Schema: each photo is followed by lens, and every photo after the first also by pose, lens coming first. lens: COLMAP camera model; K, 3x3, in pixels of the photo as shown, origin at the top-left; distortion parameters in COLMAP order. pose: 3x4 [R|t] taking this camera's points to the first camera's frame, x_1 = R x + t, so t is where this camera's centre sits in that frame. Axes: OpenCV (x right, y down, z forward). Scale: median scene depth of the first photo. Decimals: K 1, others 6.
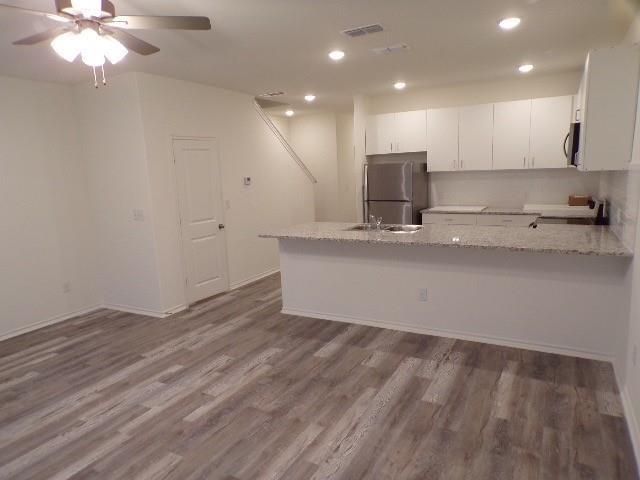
lens RADIAL K [[437.2, 0, 315.4], [0, 437.2, 246.3], [0, 0, 1]] dist [0.008578, 0.006223]
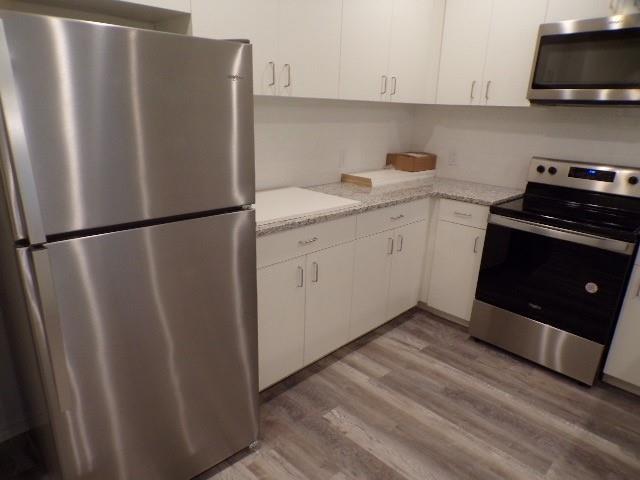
lens RADIAL K [[437.2, 0, 314.2], [0, 437.2, 245.3], [0, 0, 1]] dist [0.008578, 0.006223]
pose [[0.276985, -0.246371, 0.928752, -0.025419], [0.116896, 0.968031, 0.221928, -0.223845], [-0.953737, 0.047097, 0.296930, 1.495555]]
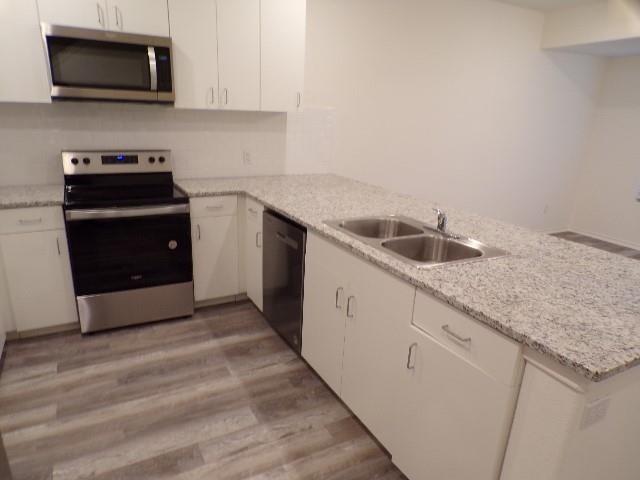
lens RADIAL K [[437.2, 0, 317.5], [0, 437.2, 239.7], [0, 0, 1]] dist [0.008578, 0.006223]
pose [[-0.827824, -0.151208, 0.540226, -0.007769], [0.099474, 0.908164, 0.406624, -0.292116], [-0.552099, 0.390351, -0.736758, 1.753581]]
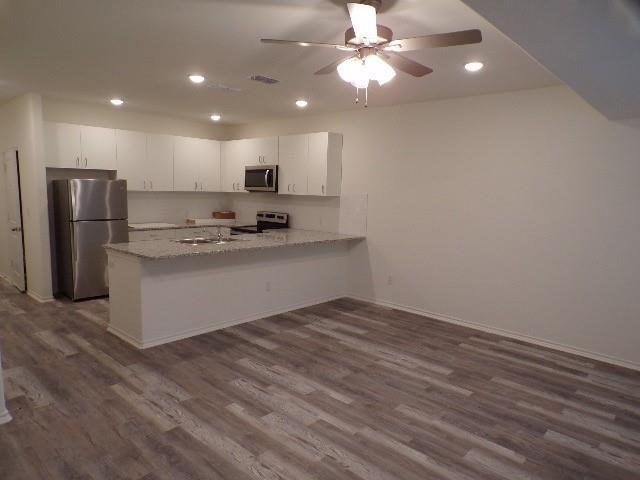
lens RADIAL K [[437.2, 0, 320.5], [0, 437.2, 233.2], [0, 0, 1]] dist [0.008578, 0.006223]
pose [[0.235871, -0.050924, 0.970449, -1.073211], [0.136097, 0.990515, 0.018899, -0.051184], [-0.962207, 0.127617, 0.240564, 0.580340]]
